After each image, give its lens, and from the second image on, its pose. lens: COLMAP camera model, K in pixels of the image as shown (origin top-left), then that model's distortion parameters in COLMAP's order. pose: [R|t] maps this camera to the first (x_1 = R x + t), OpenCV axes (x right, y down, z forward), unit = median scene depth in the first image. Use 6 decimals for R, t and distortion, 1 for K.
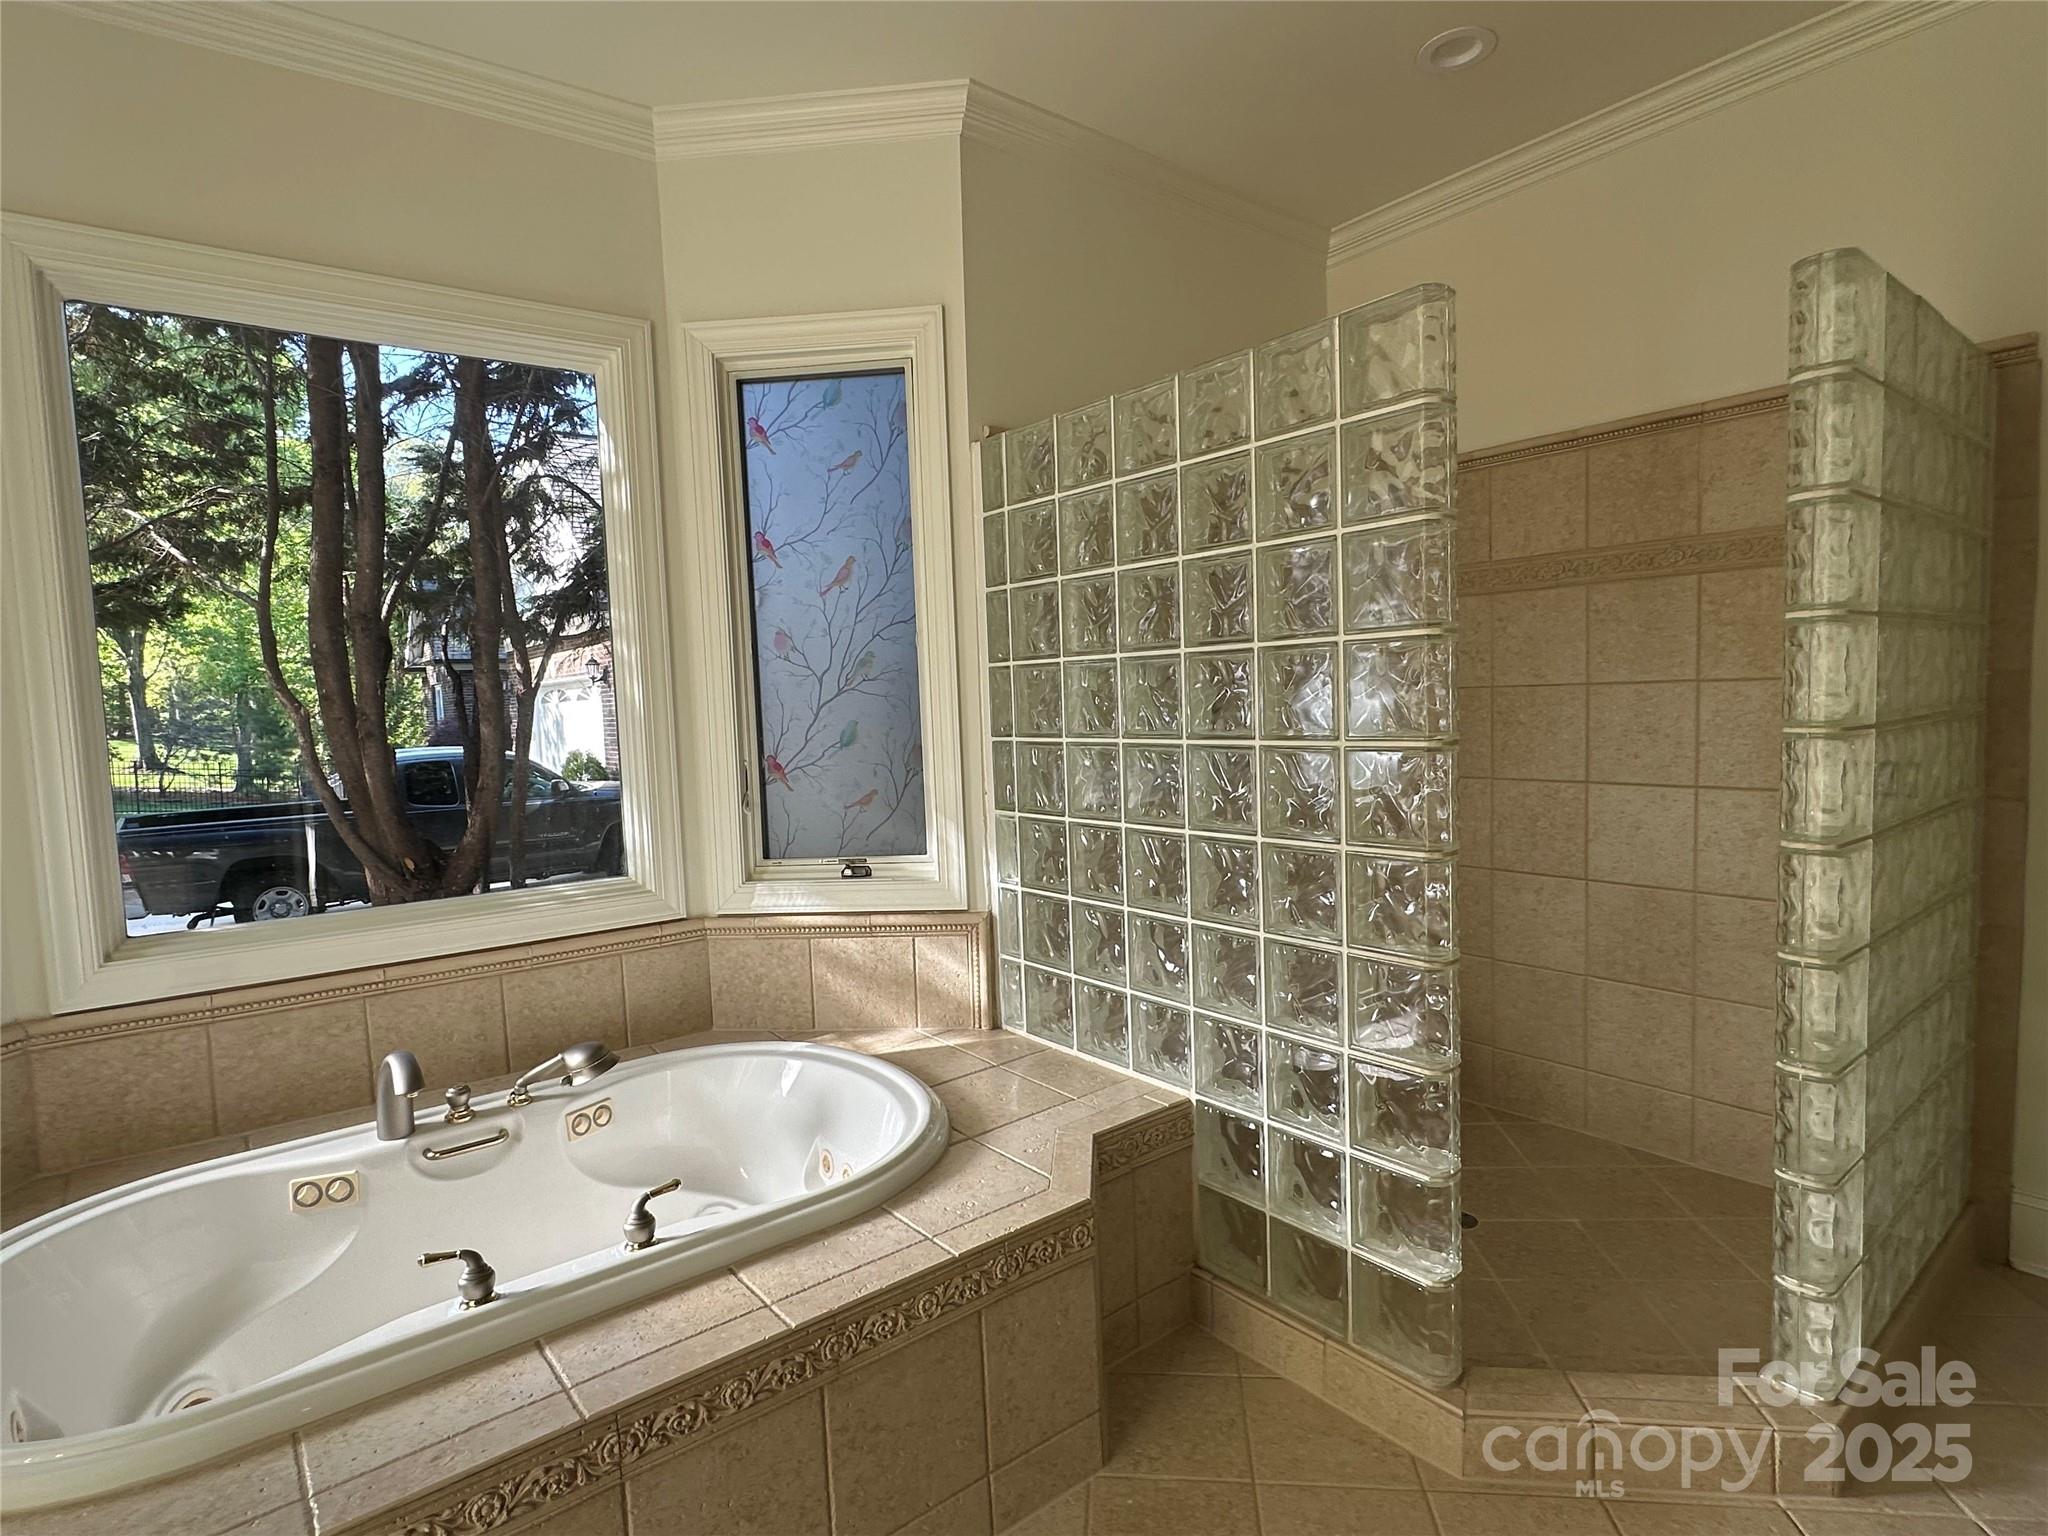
lens RADIAL K [[1052.9, 0, 1025.1], [0, 1052.9, 771.9], [0, 0, 1]] dist [-0.001881, -0.000535]
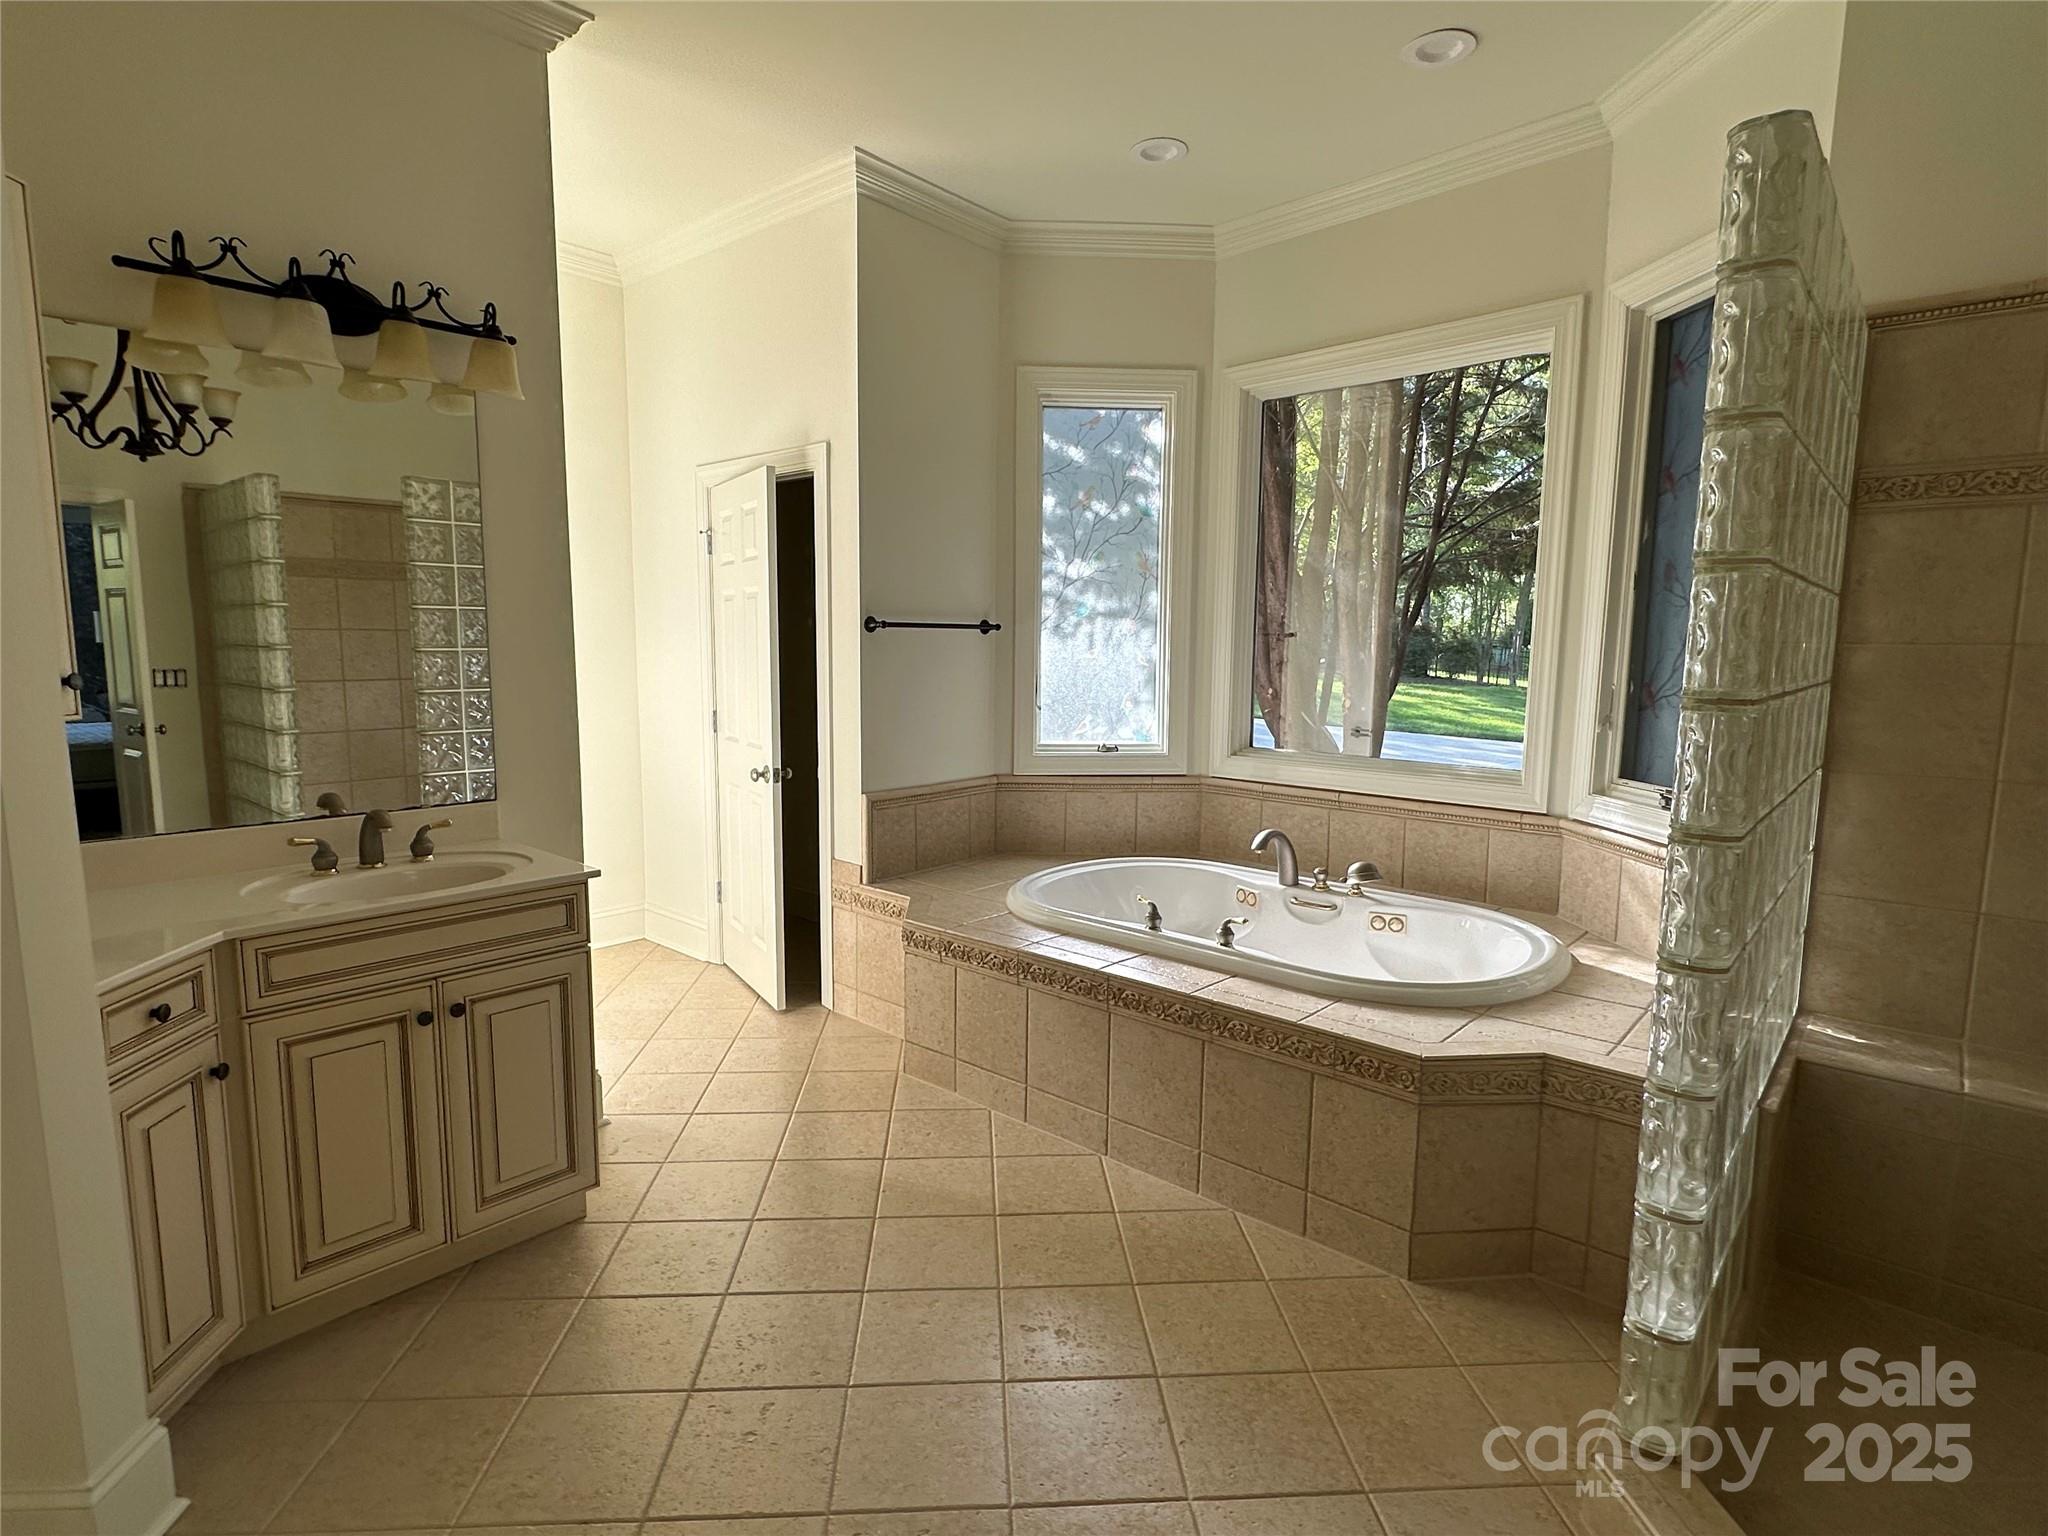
lens RADIAL K [[1052.9, 0, 1025.0], [0, 1052.9, 769.1], [0, 0, 1]] dist [-0.001881, -0.000535]
pose [[0.173581, 0.155206, -0.972513, 0.719016], [-0.091997, 0.985741, 0.140897, -0.021803], [0.980513, 0.065011, 0.185385, 0.218246]]
